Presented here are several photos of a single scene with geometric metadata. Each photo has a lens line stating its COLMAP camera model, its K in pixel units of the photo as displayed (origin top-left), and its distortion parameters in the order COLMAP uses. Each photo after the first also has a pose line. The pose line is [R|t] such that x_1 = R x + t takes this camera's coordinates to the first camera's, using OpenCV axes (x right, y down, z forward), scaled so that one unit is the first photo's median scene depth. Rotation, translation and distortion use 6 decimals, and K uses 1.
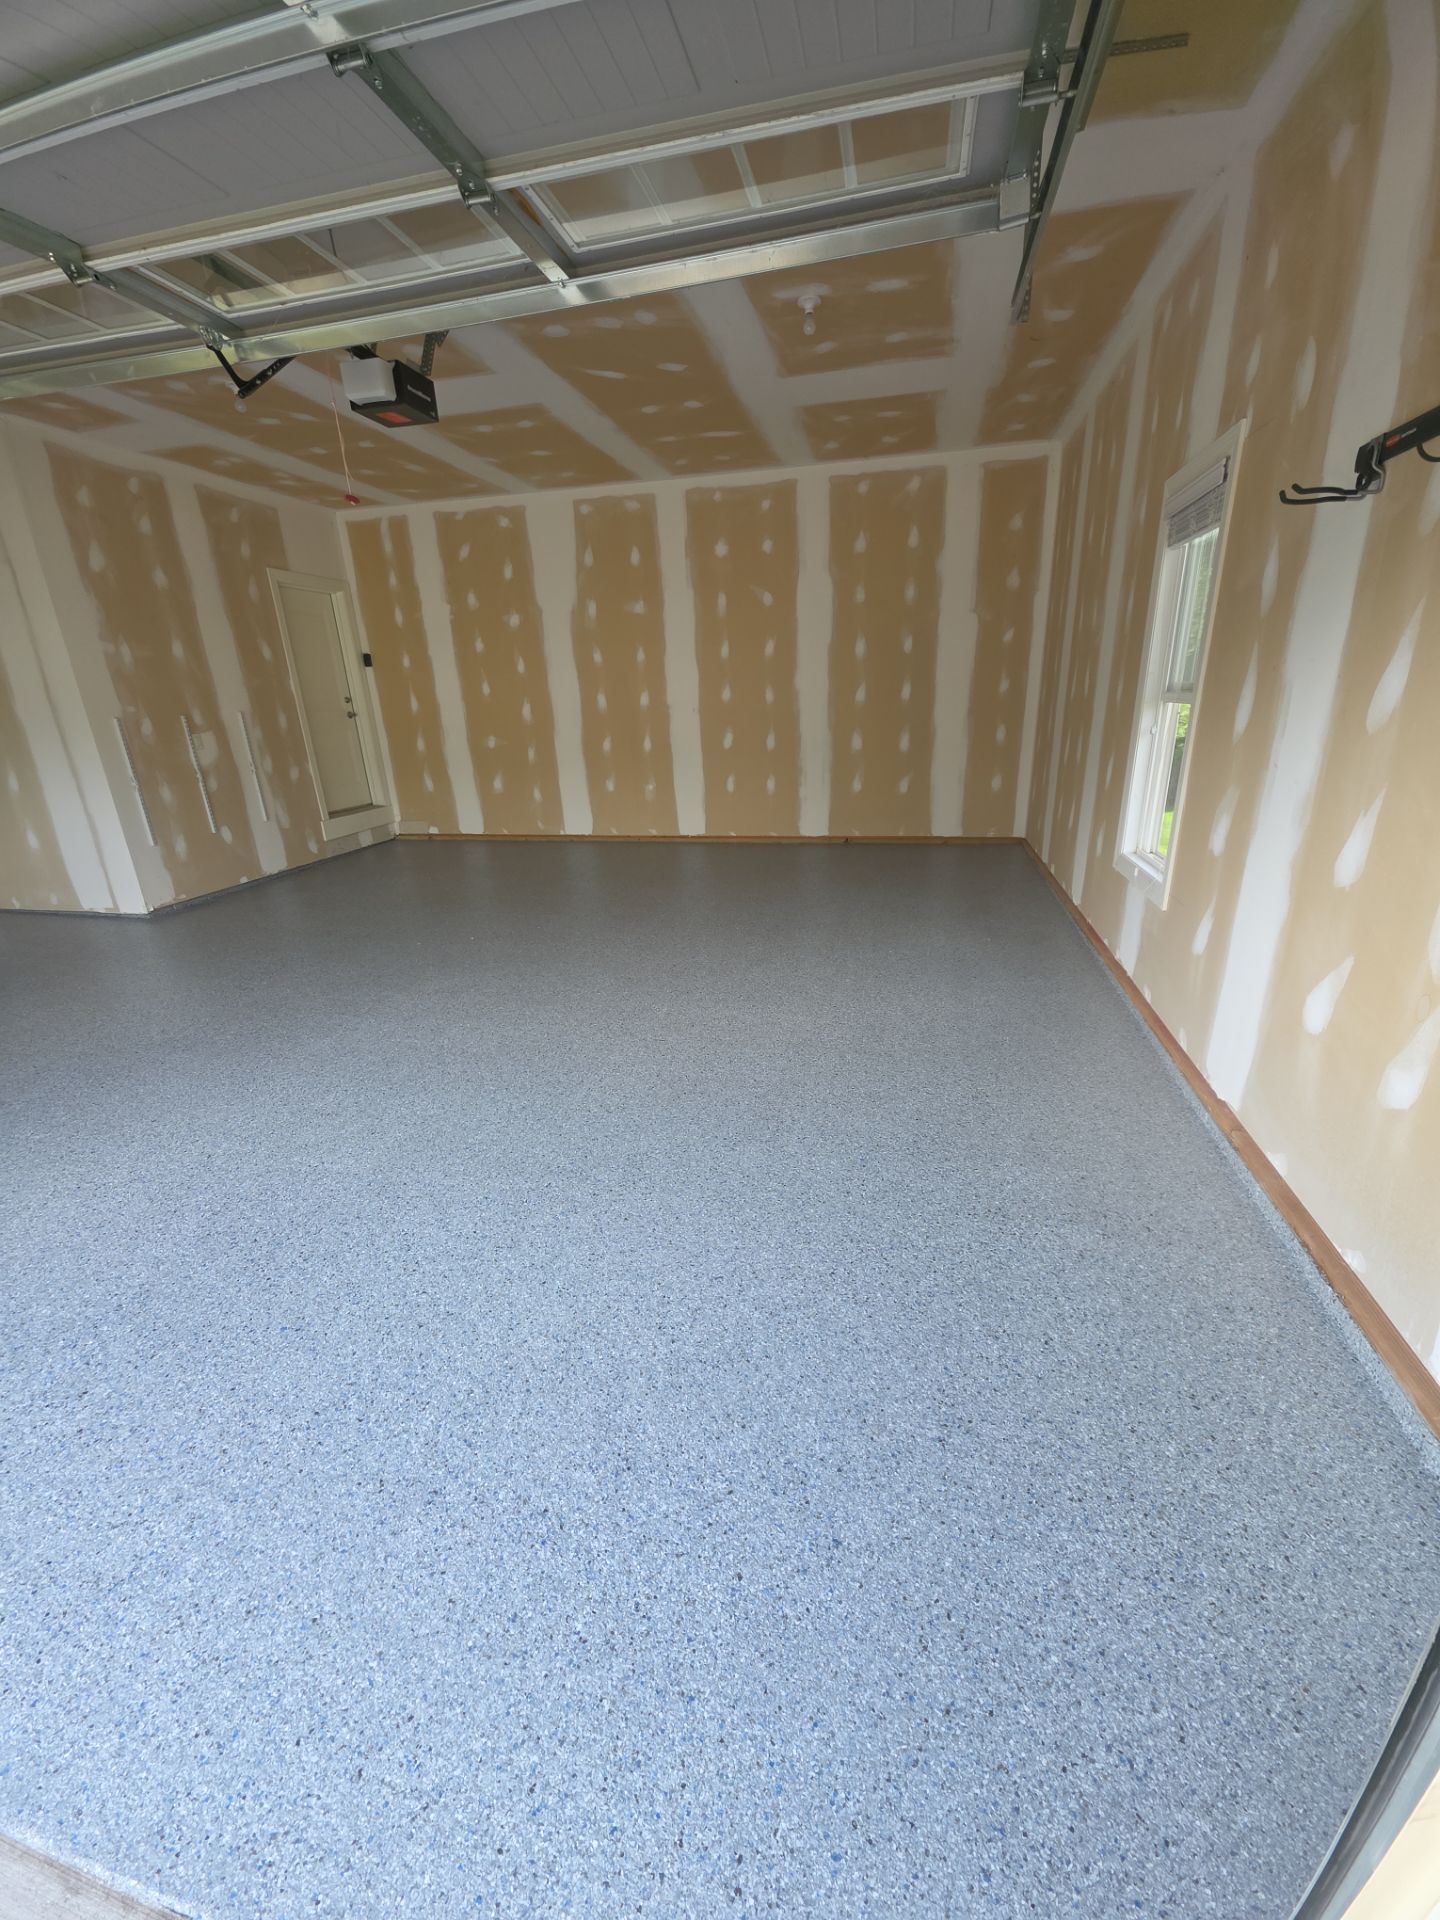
lens RADIAL K [[759.6, 0, 730.4], [0, 759.6, 966.0], [0, 0, 1]] dist [0.018124, -0.011474]
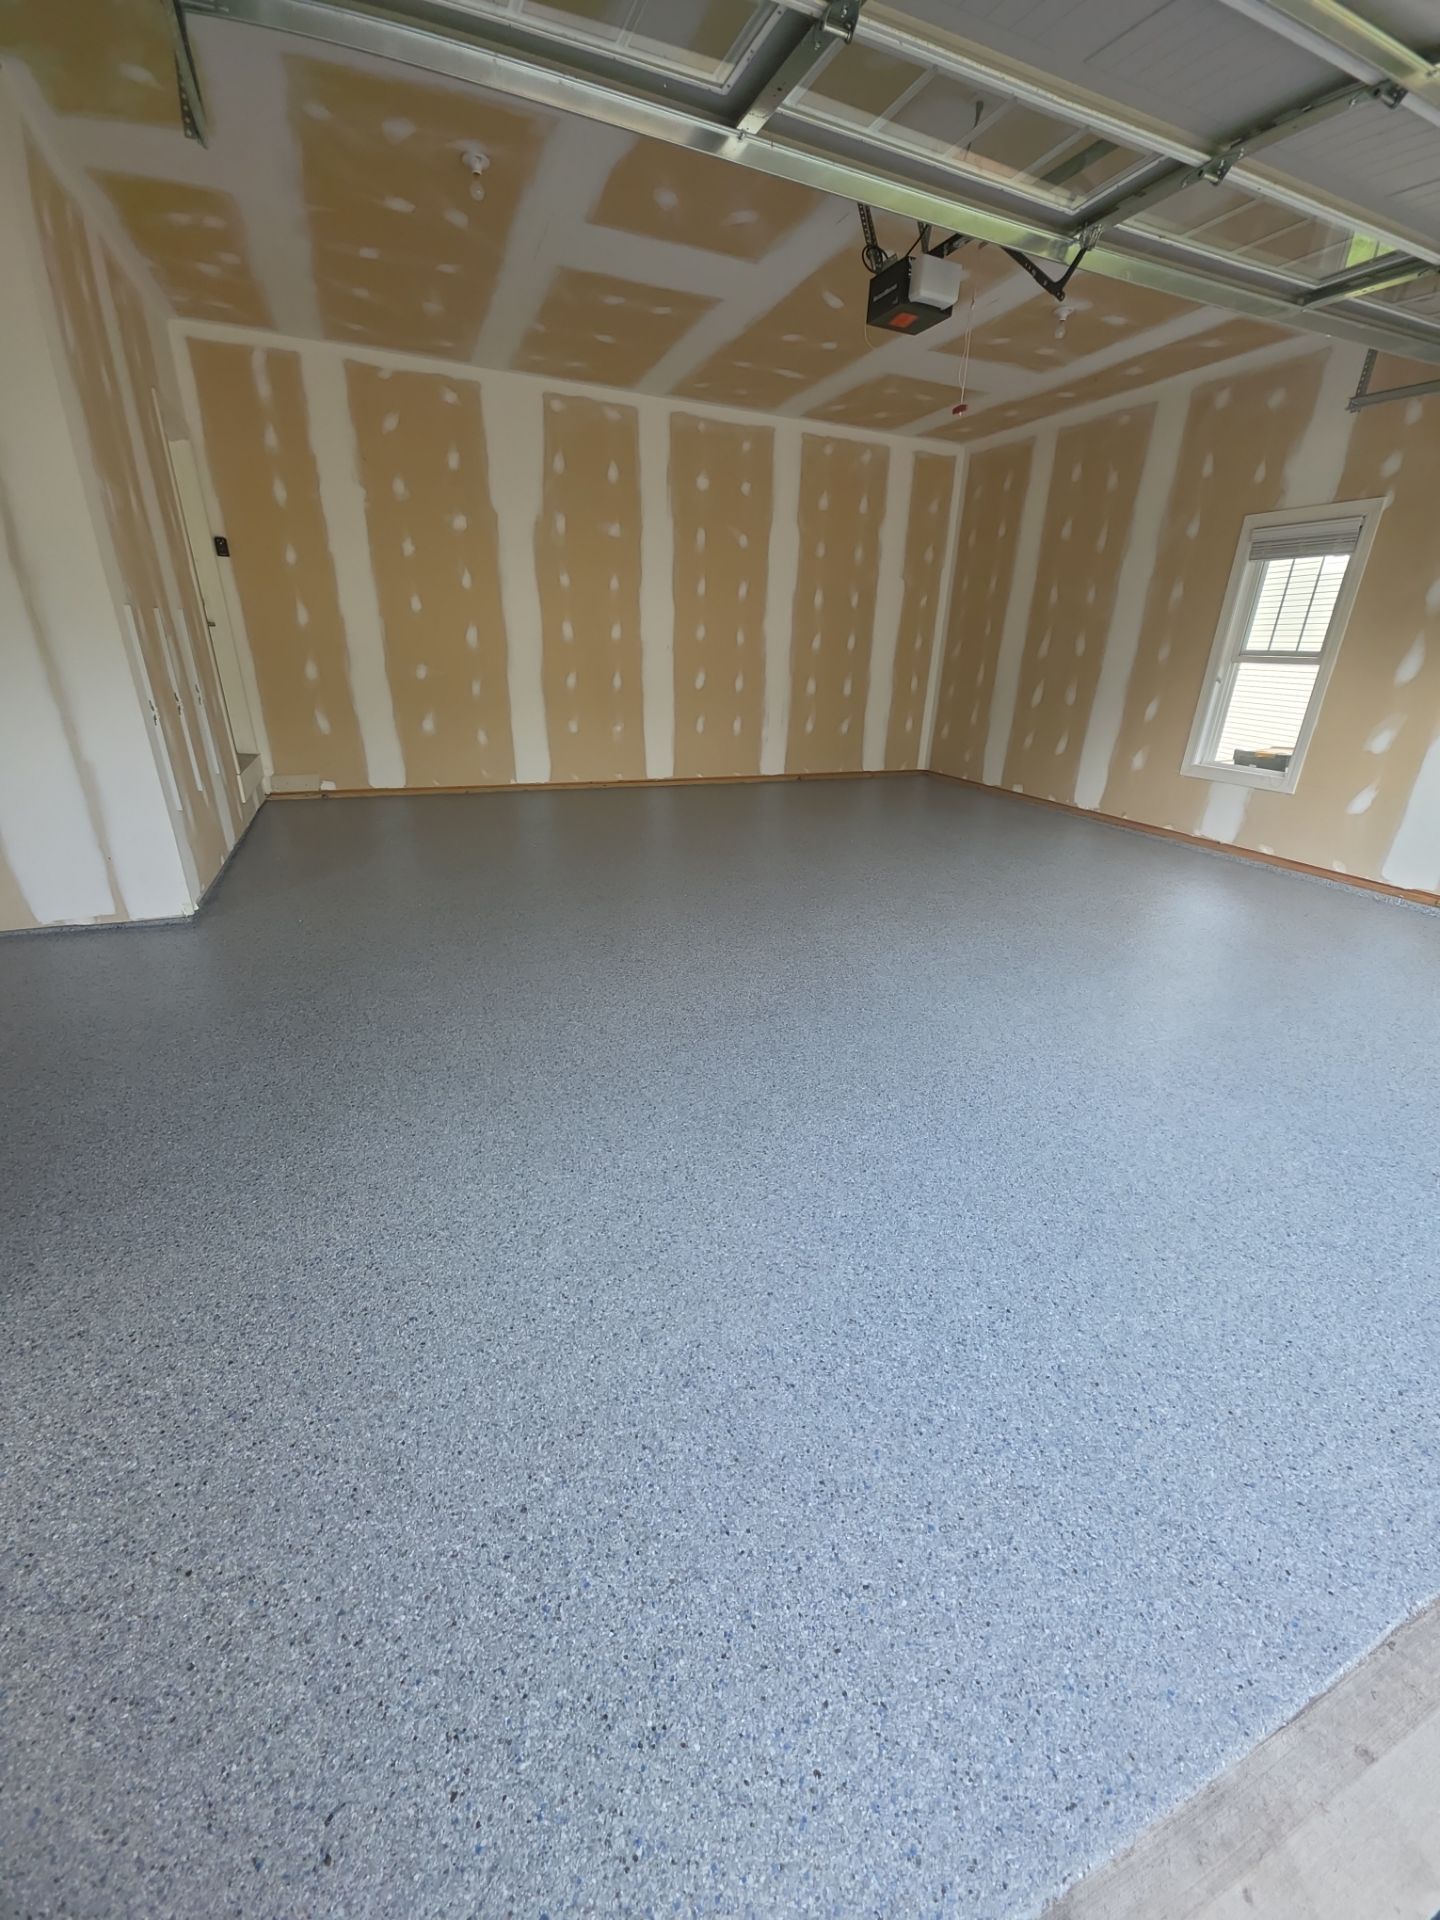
lens RADIAL K [[759.6, 0, 730.4], [0, 759.6, 966.0], [0, 0, 1]] dist [0.018124, -0.011474]
pose [[0.806533, -0.174045, 0.564989, -0.664095], [0.144029, 0.984734, 0.097744, -0.020177], [-0.573376, 0.002541, 0.819288, 0.171263]]
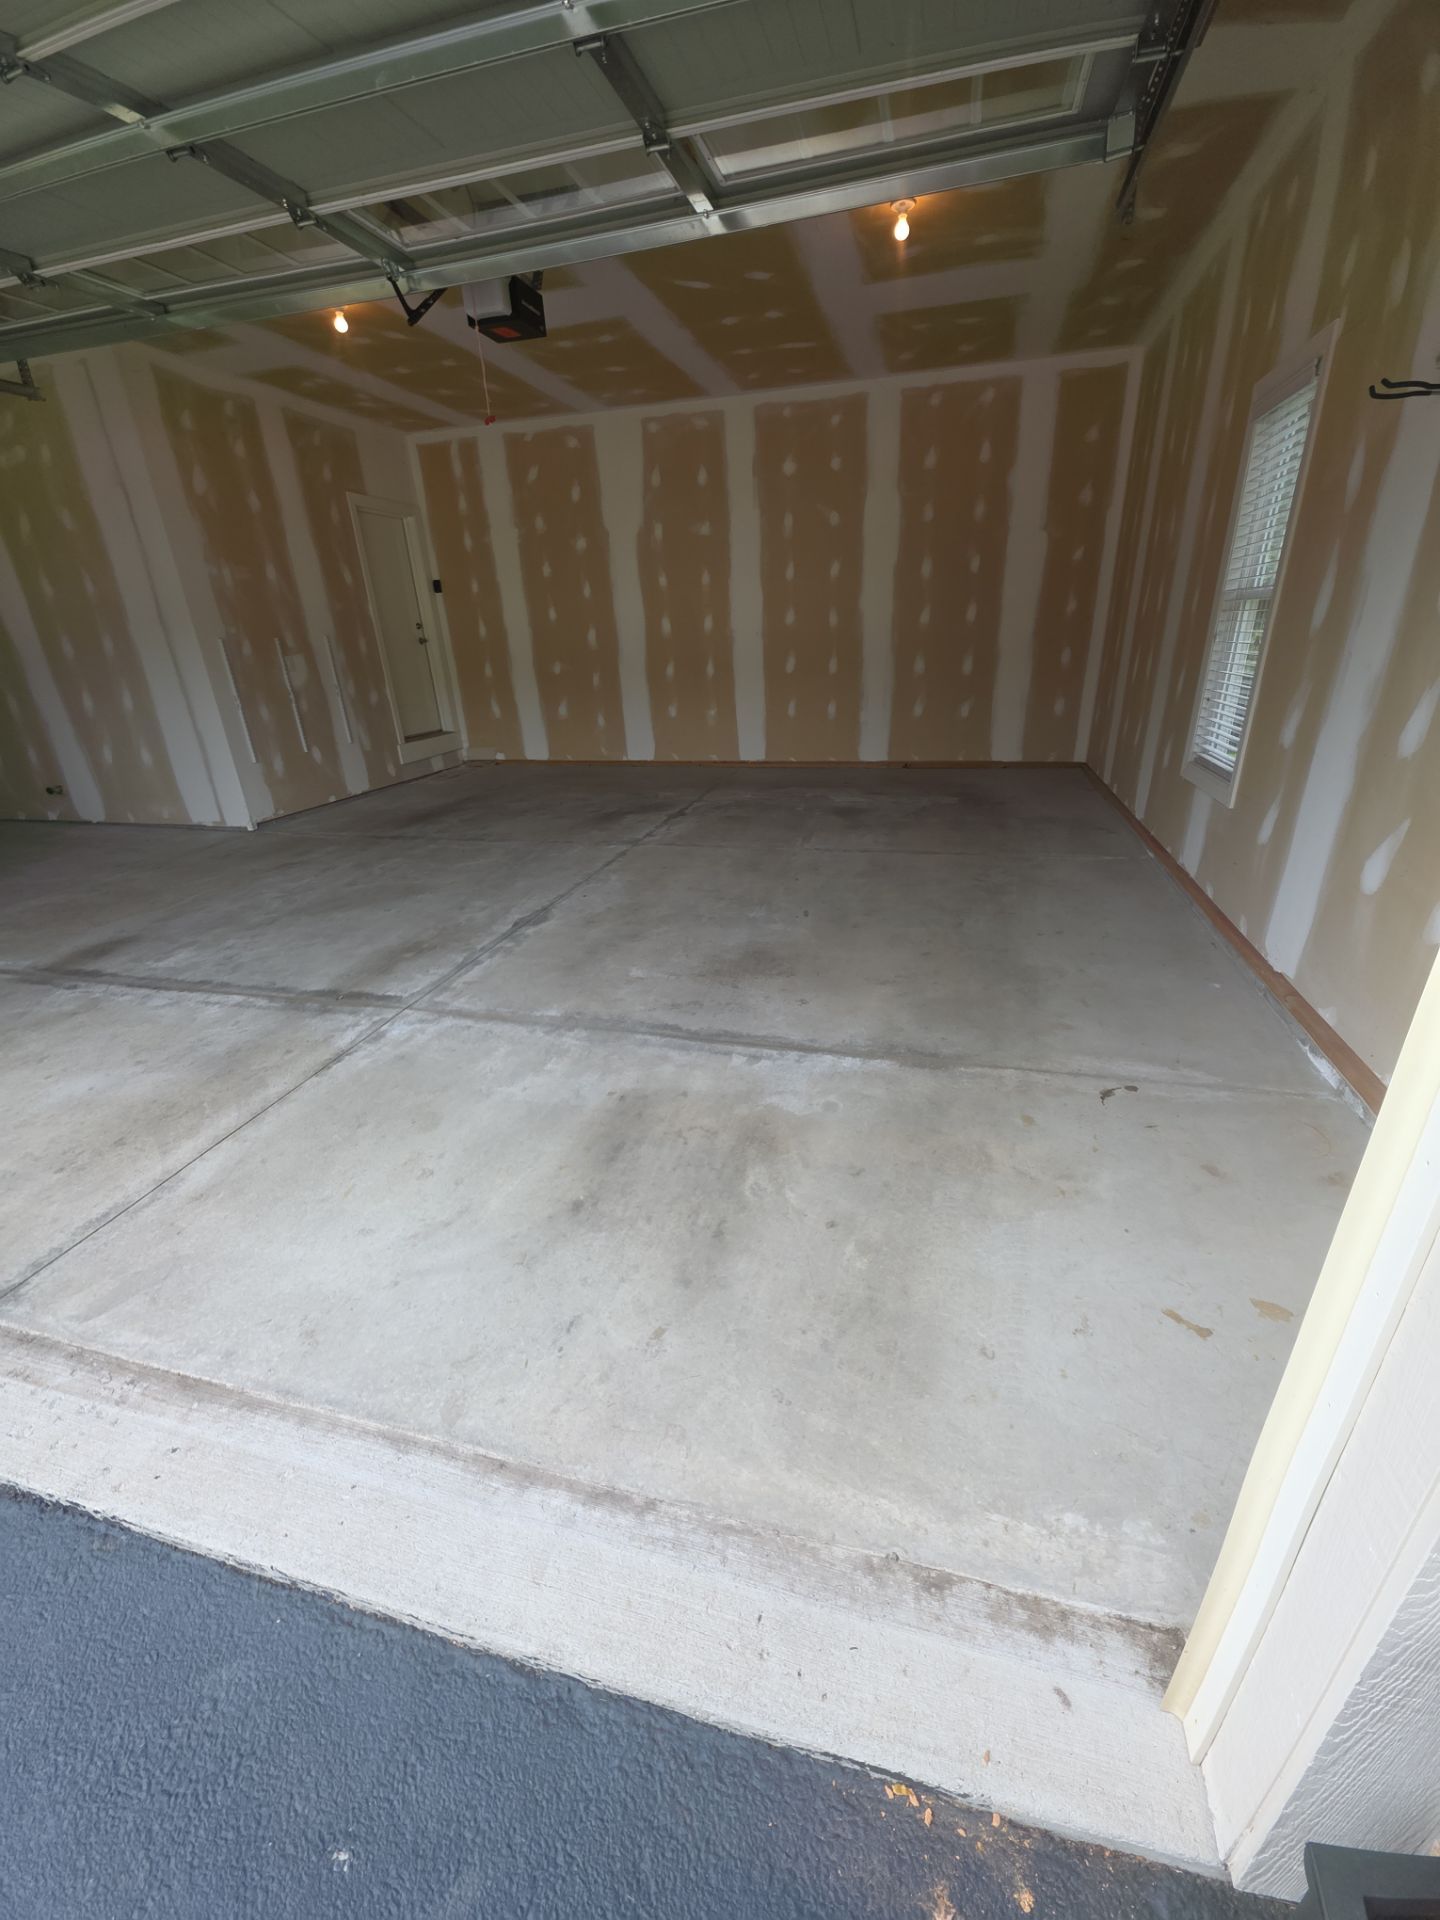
lens RADIAL K [[763.9, 0, 731.2], [0, 763.9, 965.6], [0, 0, 1]] dist [0.019412, -0.011835]
pose [[0.999030, 0.014696, -0.041500, -0.037091], [-0.011902, 0.997696, 0.066787, 0.039706], [0.042386, -0.066228, 0.996904, -0.051383]]
